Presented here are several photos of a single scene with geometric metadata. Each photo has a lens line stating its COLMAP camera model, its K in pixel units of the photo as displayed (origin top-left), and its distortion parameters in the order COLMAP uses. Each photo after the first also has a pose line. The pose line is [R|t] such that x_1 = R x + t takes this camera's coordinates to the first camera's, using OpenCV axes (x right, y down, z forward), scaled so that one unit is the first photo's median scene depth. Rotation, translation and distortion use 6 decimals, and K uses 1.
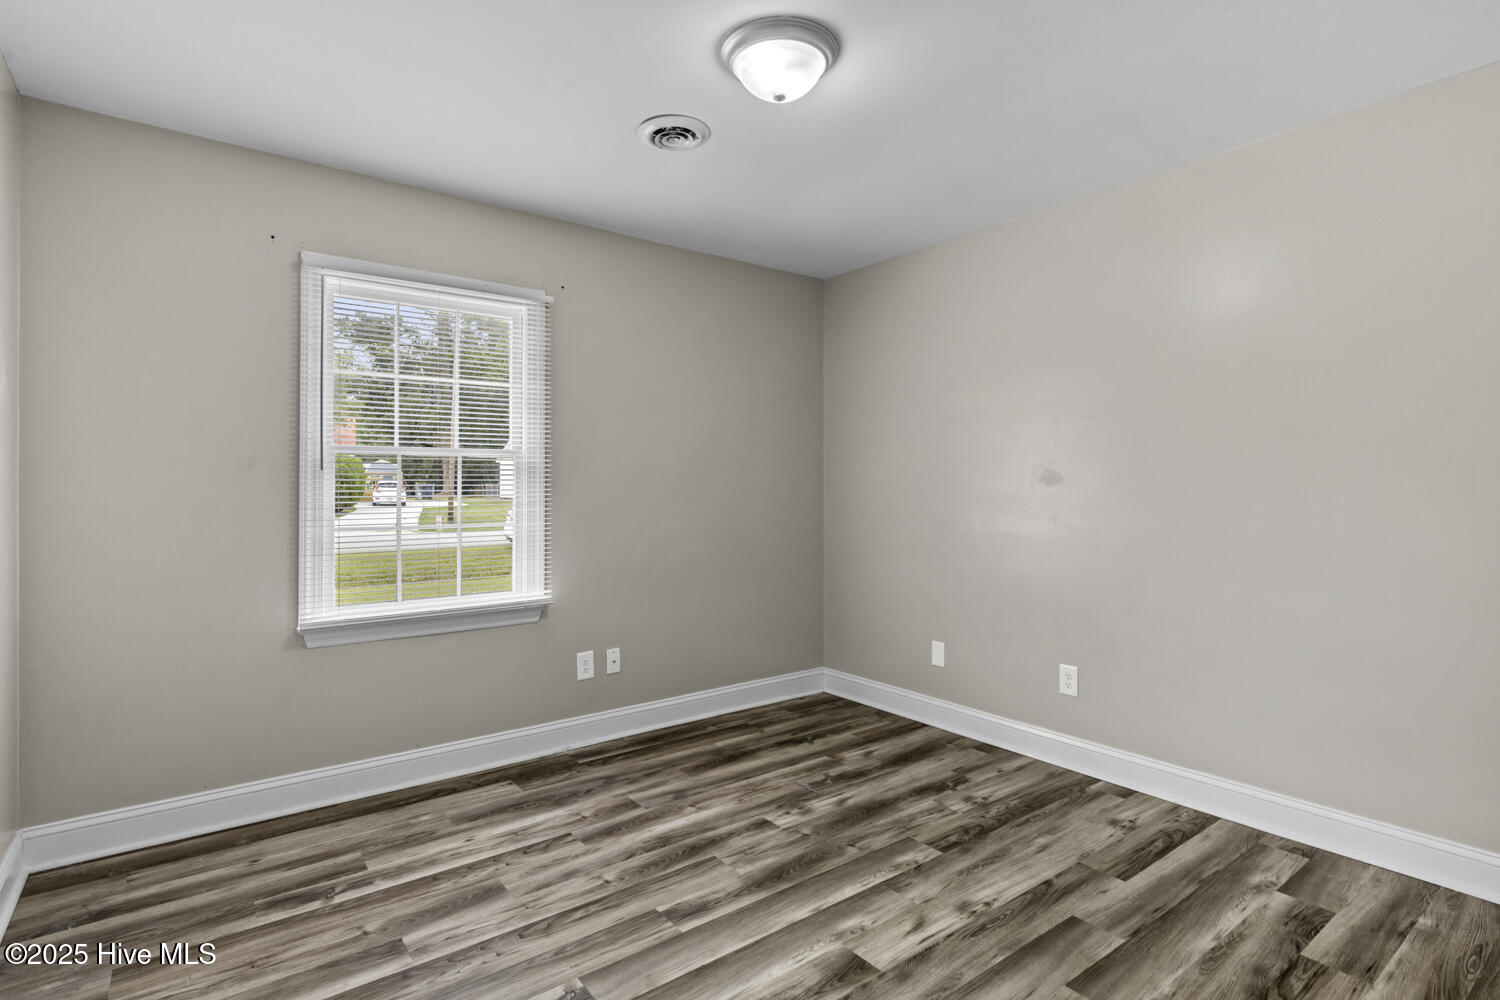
lens RADIAL K [[777.1, 0, 758.9], [0, 777.1, 497.9], [0, 0, 1]] dist [0.000036, -0.000284]
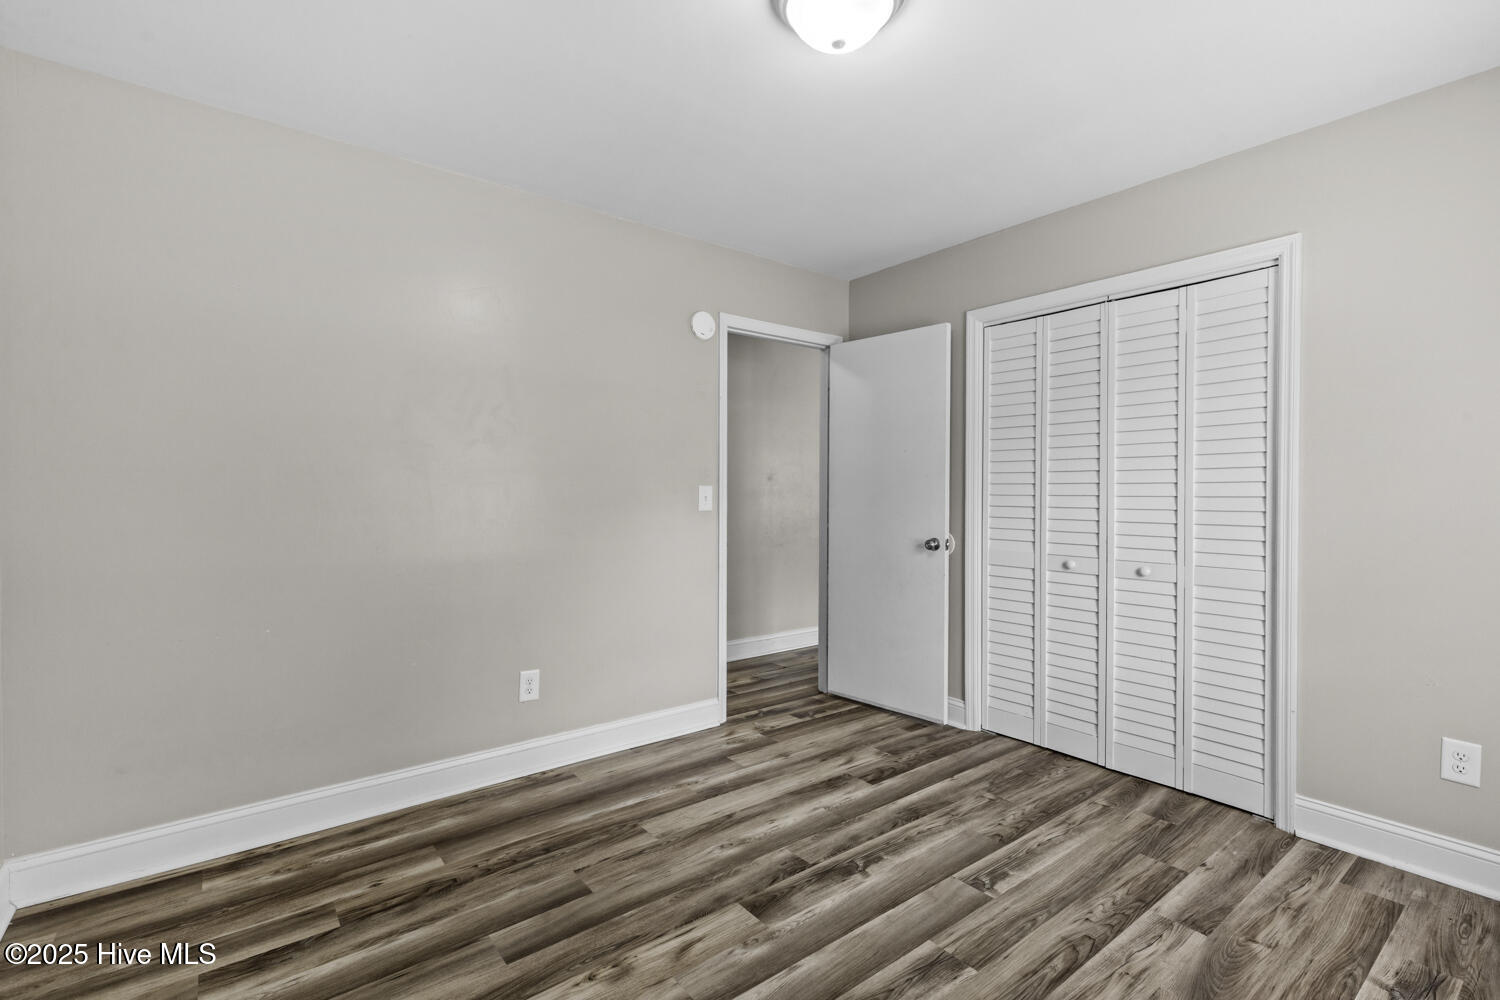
lens RADIAL K [[692.3, 0, 750.0], [0, 692.3, 508.4], [0, 0, 1]] dist [-0.001395, -0.000977]
pose [[-0.999984, 0.001863, 0.005376, 0.125651], [0.002050, 0.999385, 0.035009, -0.018033], [-0.005308, 0.035019, -0.999373, 1.897929]]
